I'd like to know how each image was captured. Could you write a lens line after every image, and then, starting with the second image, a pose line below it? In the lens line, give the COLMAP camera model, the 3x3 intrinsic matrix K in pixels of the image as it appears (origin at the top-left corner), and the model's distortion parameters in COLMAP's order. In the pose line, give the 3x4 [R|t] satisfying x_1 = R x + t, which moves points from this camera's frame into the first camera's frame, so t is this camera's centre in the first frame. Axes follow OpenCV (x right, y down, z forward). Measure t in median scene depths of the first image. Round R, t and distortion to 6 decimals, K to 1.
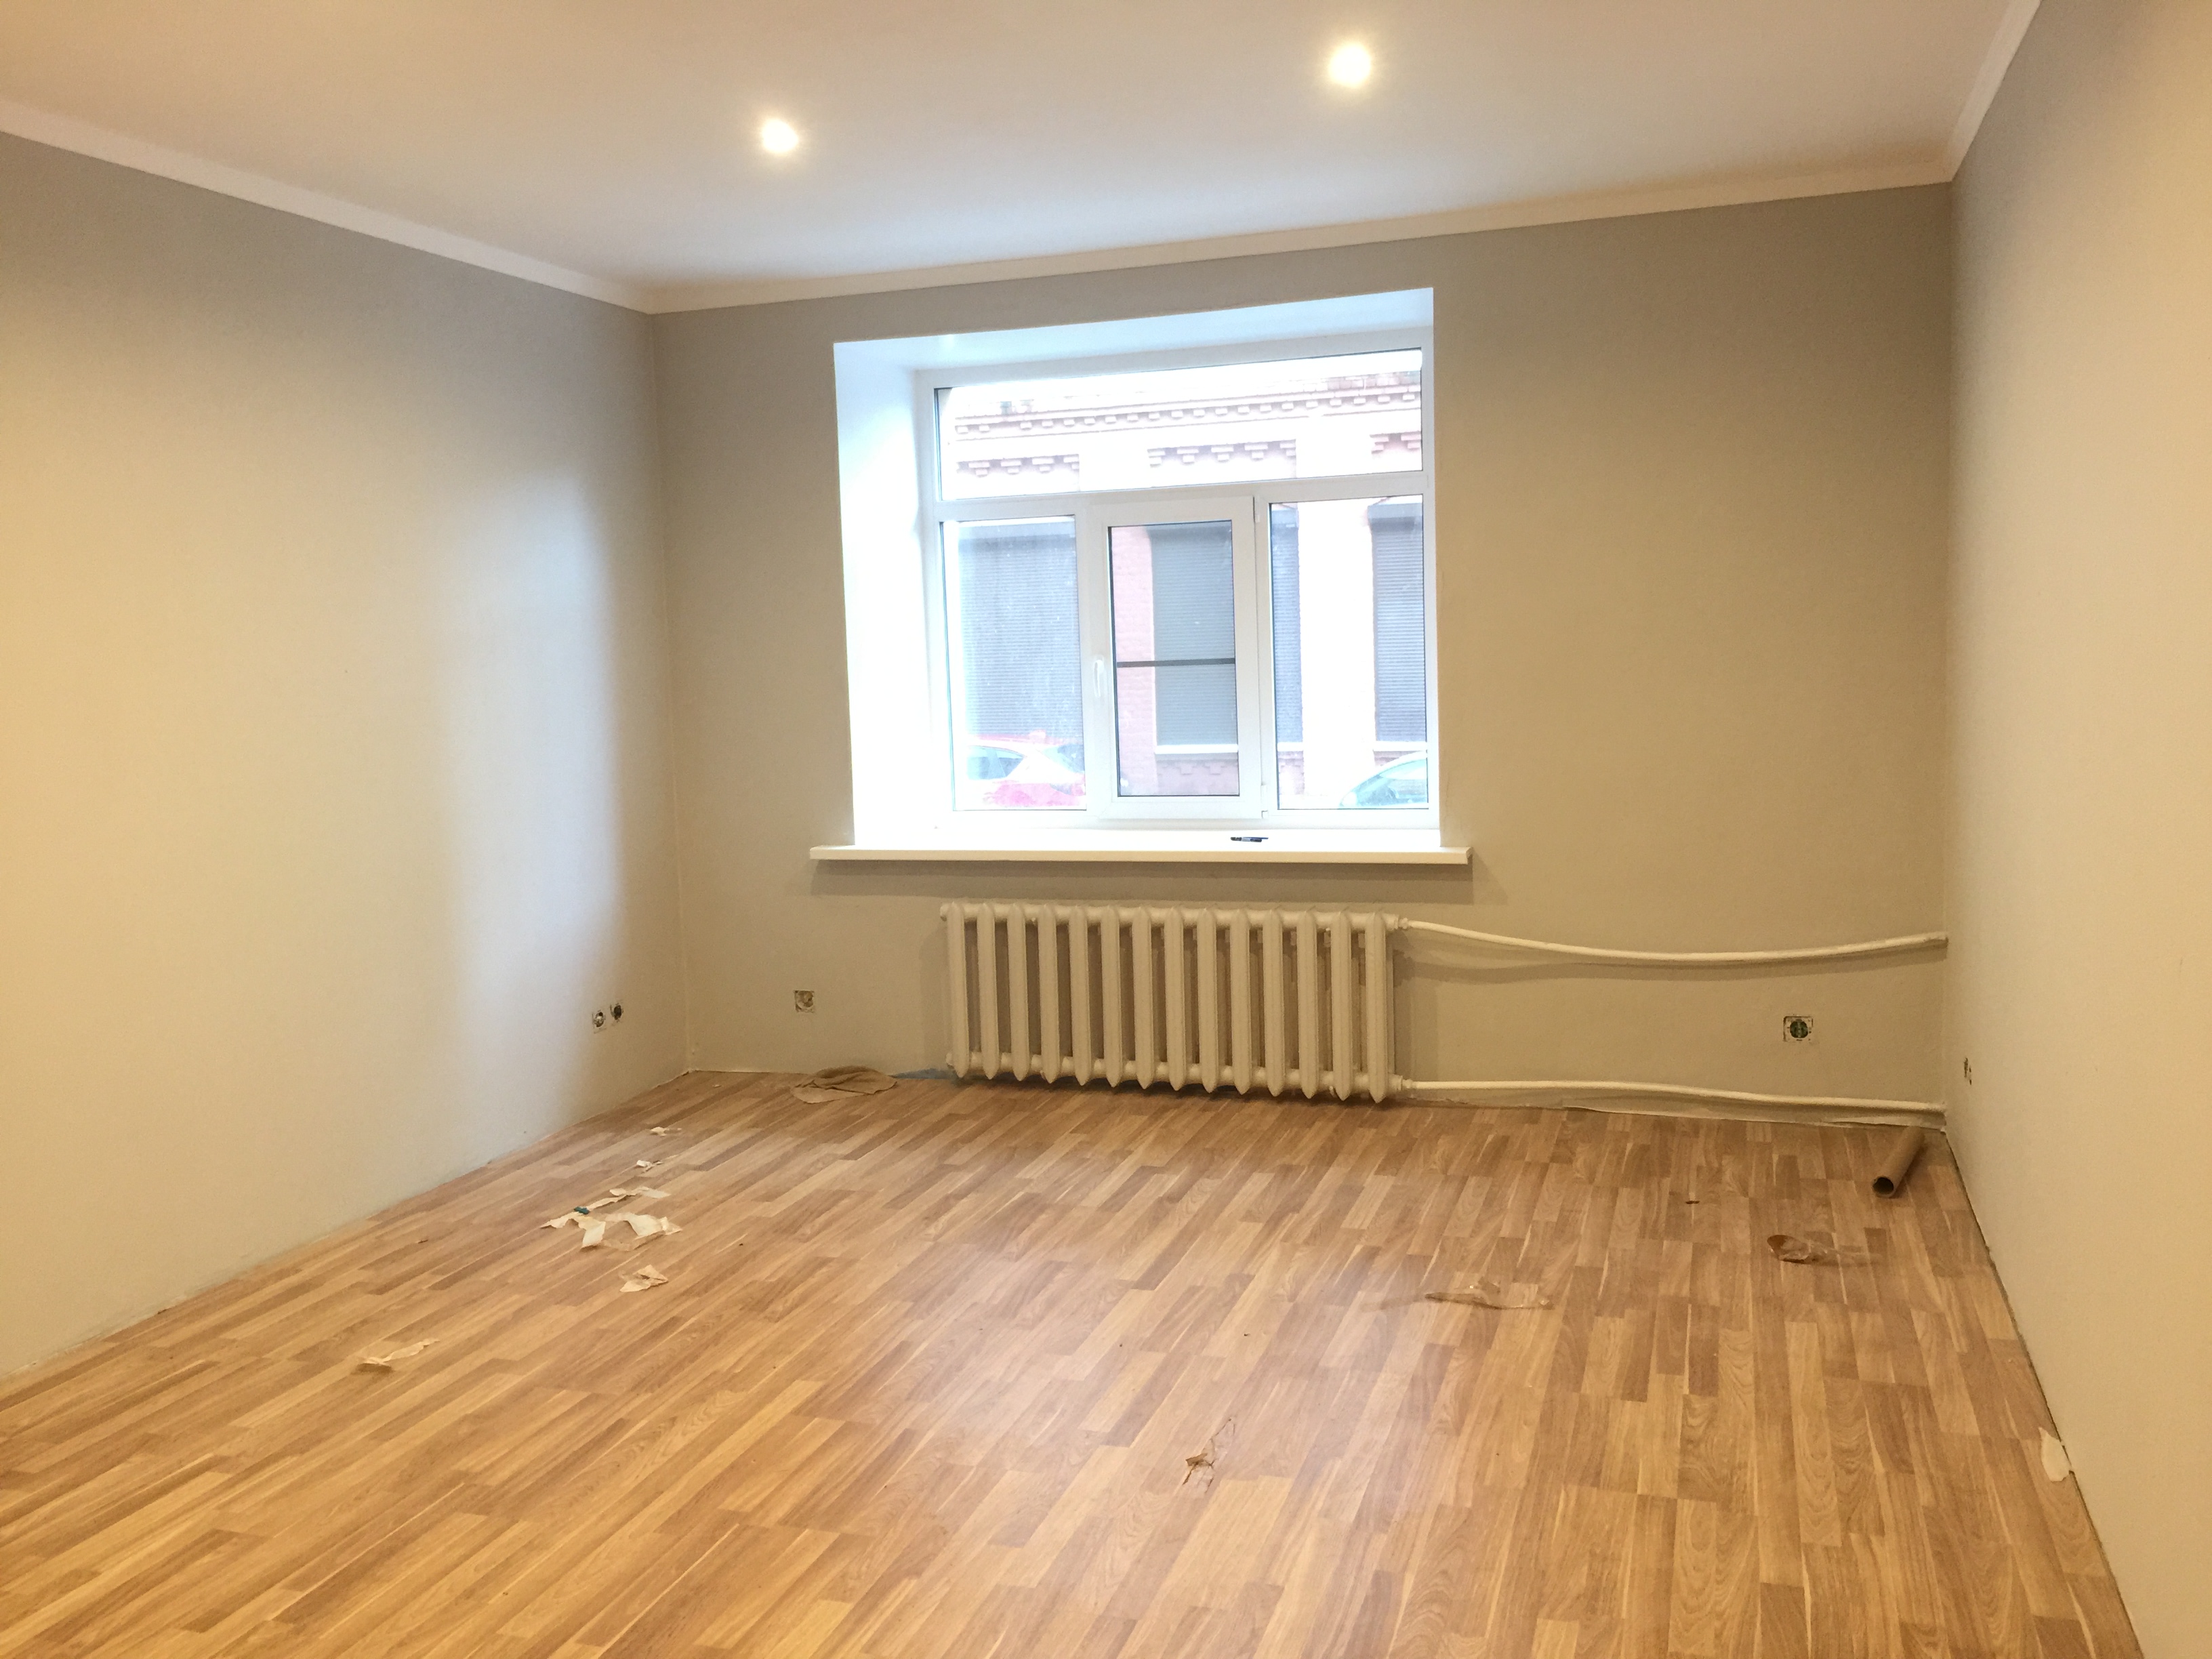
lens RADIAL K [[1912.7, 0, 1101.2], [0, 1912.7, 828.0], [0, 0, 1]] dist [0.081504, -0.114620]
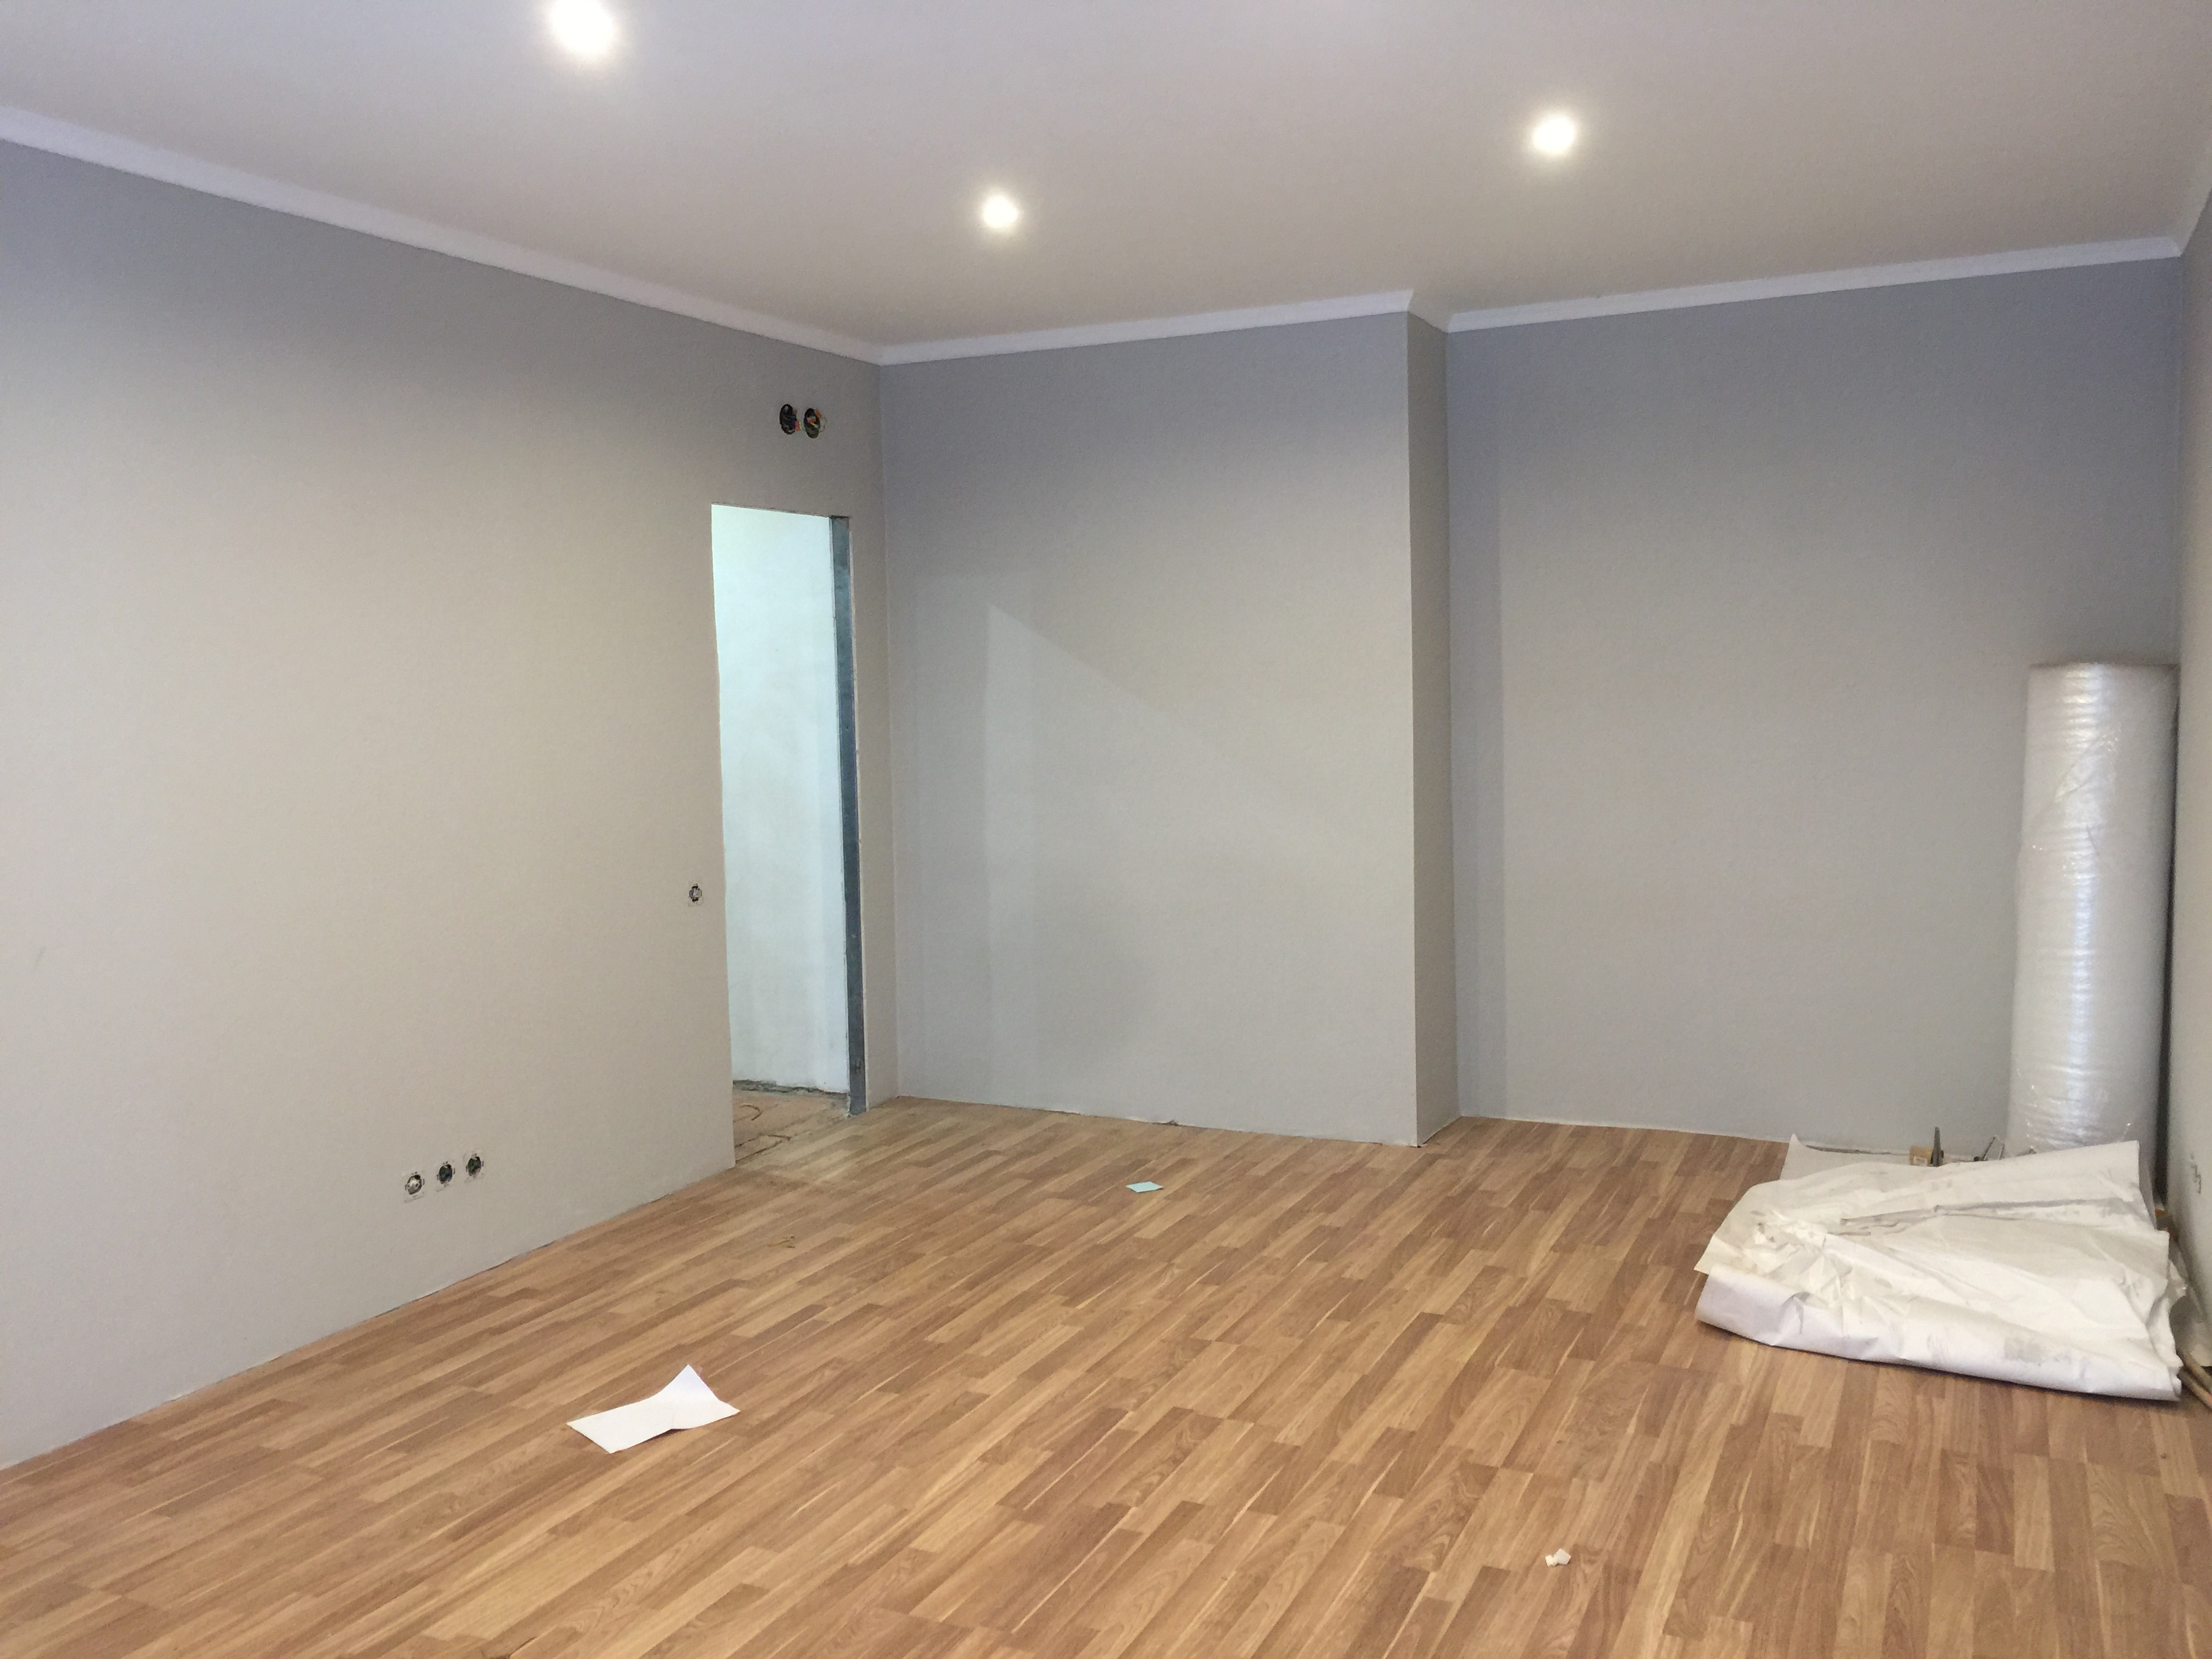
lens RADIAL K [[1912.7, 0, 1097.5], [0, 1912.7, 829.3], [0, 0, 1]] dist [0.081504, -0.114620]
pose [[-0.991213, 0.042732, 0.125184, -0.273729], [0.064372, 0.982588, 0.174288, -0.140634], [-0.115557, 0.180815, -0.976705, 1.388504]]
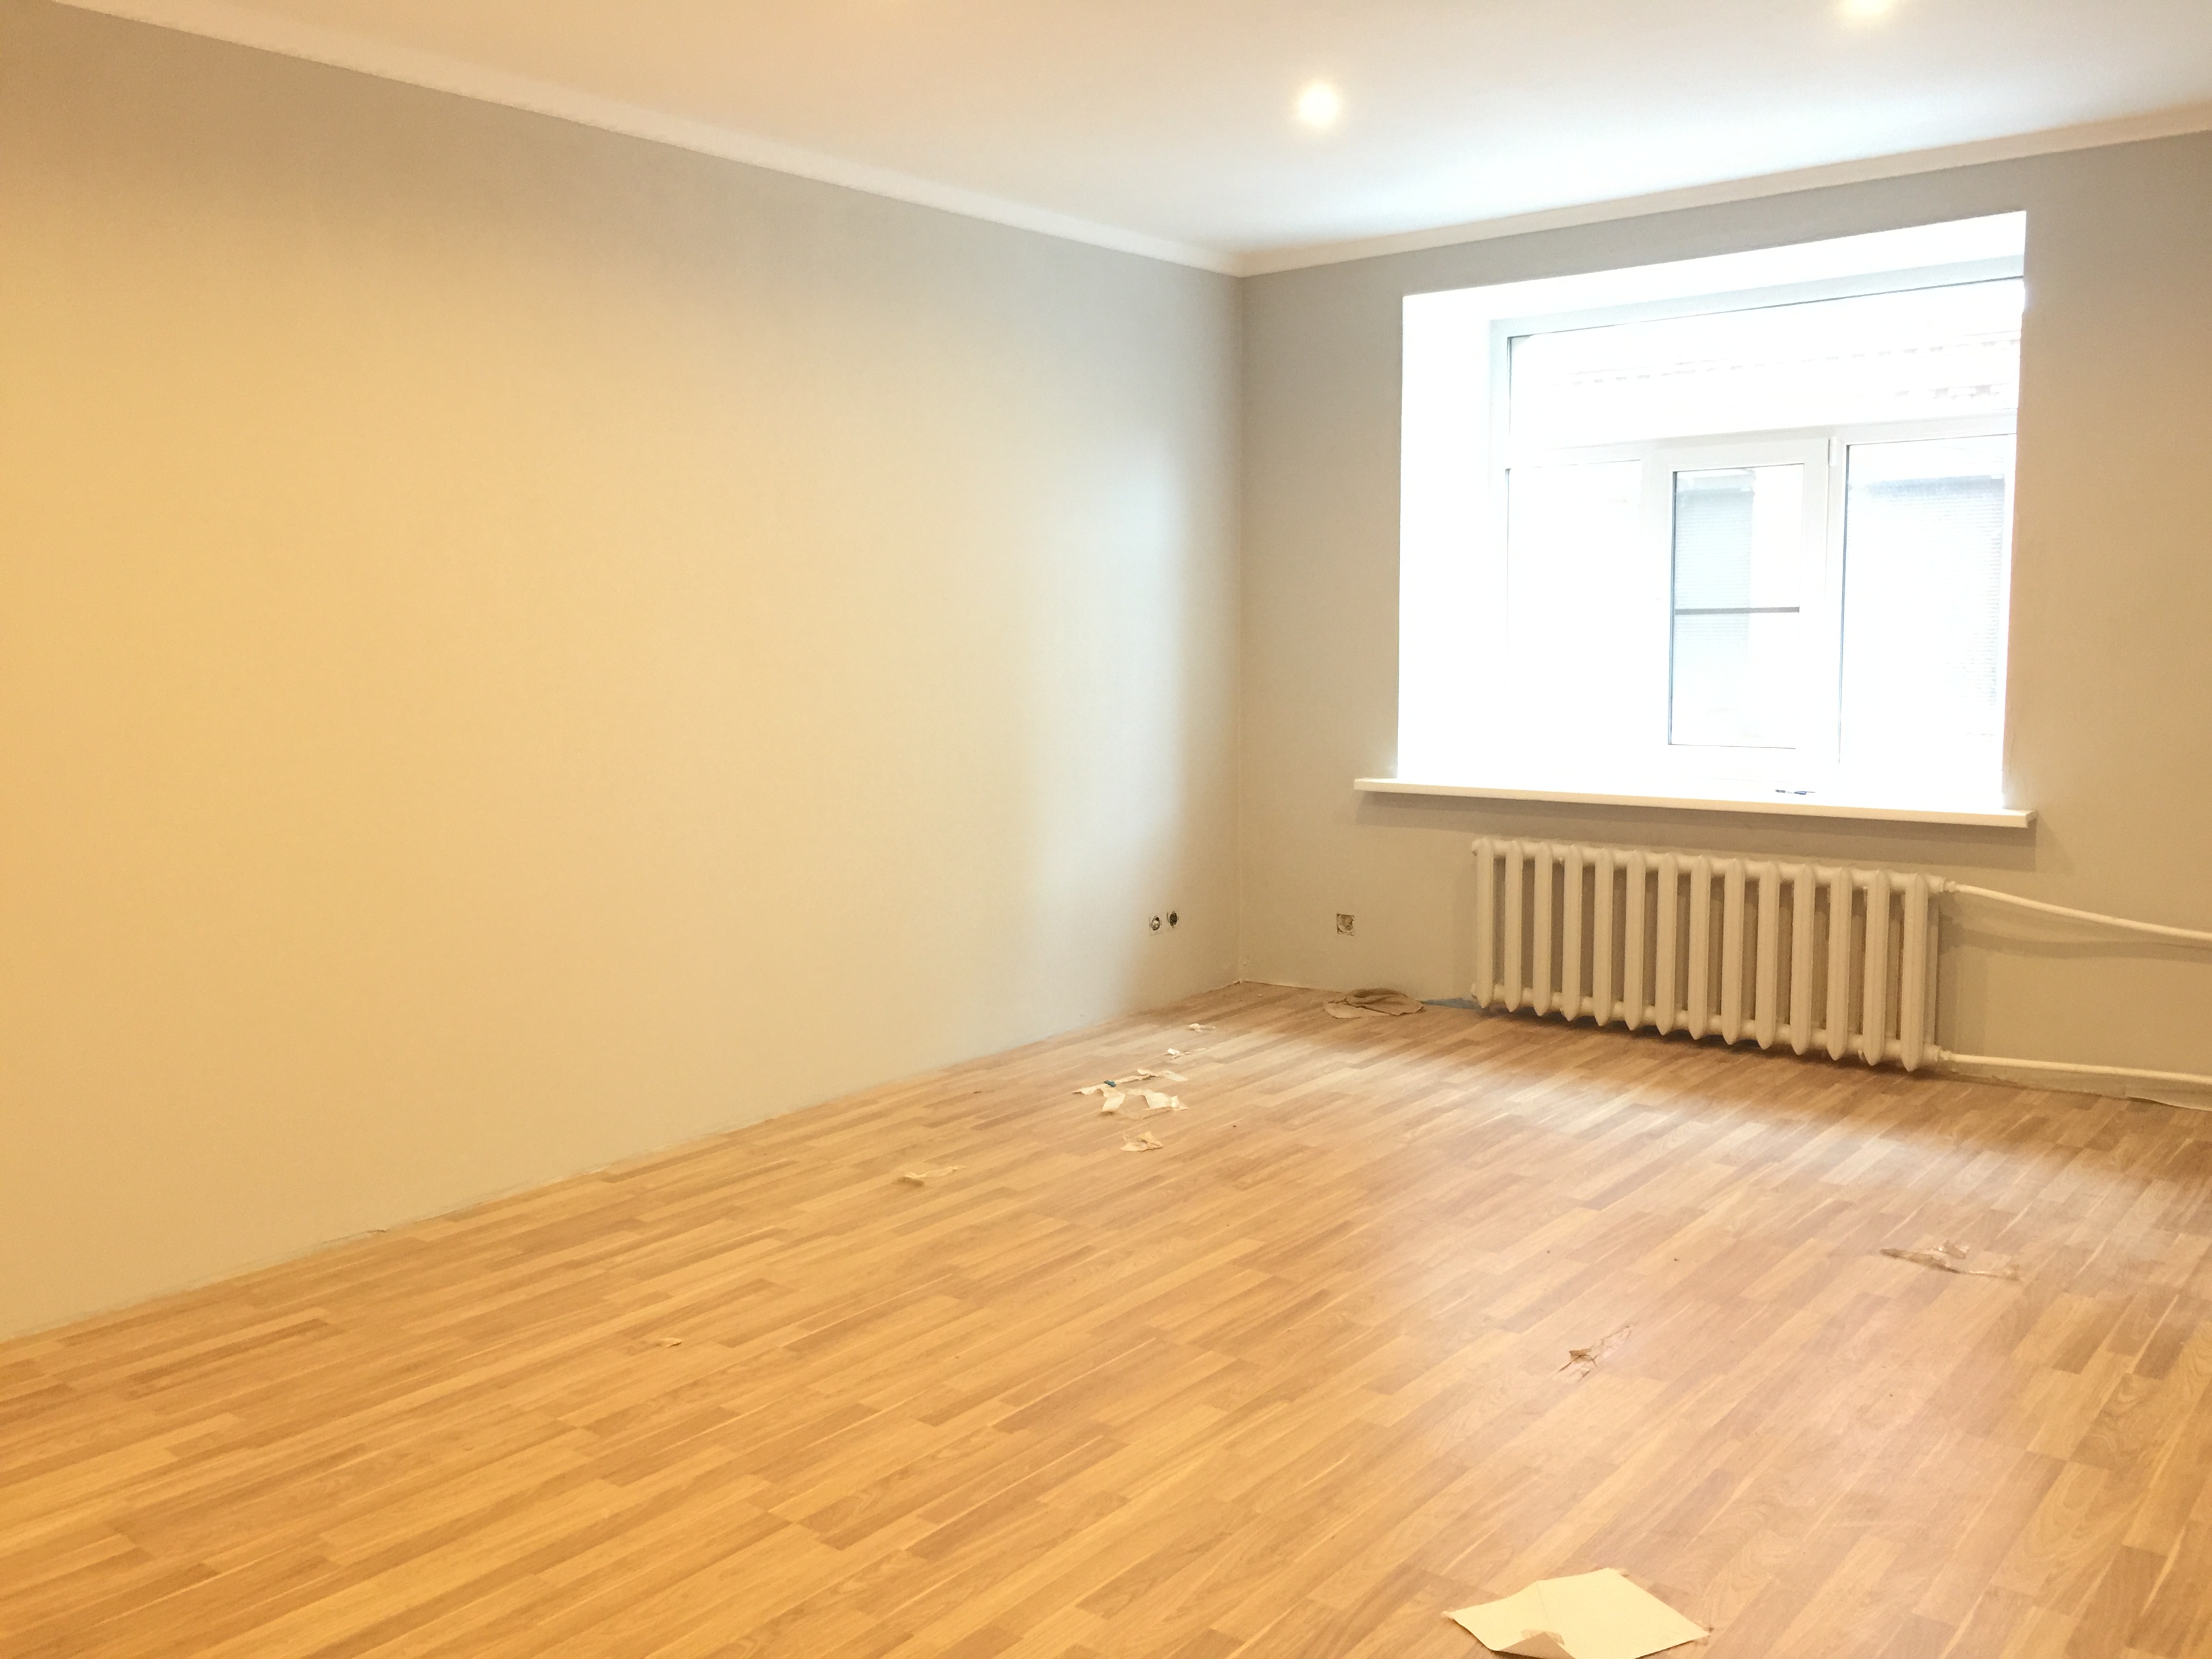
lens RADIAL K [[1912.7, 0, 1096.2], [0, 1912.7, 820.9], [0, 0, 1]] dist [0.081504, -0.114620]
pose [[0.937426, 0.059847, -0.343004, 0.115143], [-0.053737, 0.998182, 0.027298, 0.017846], [0.344014, -0.007158, 0.938937, -0.062939]]
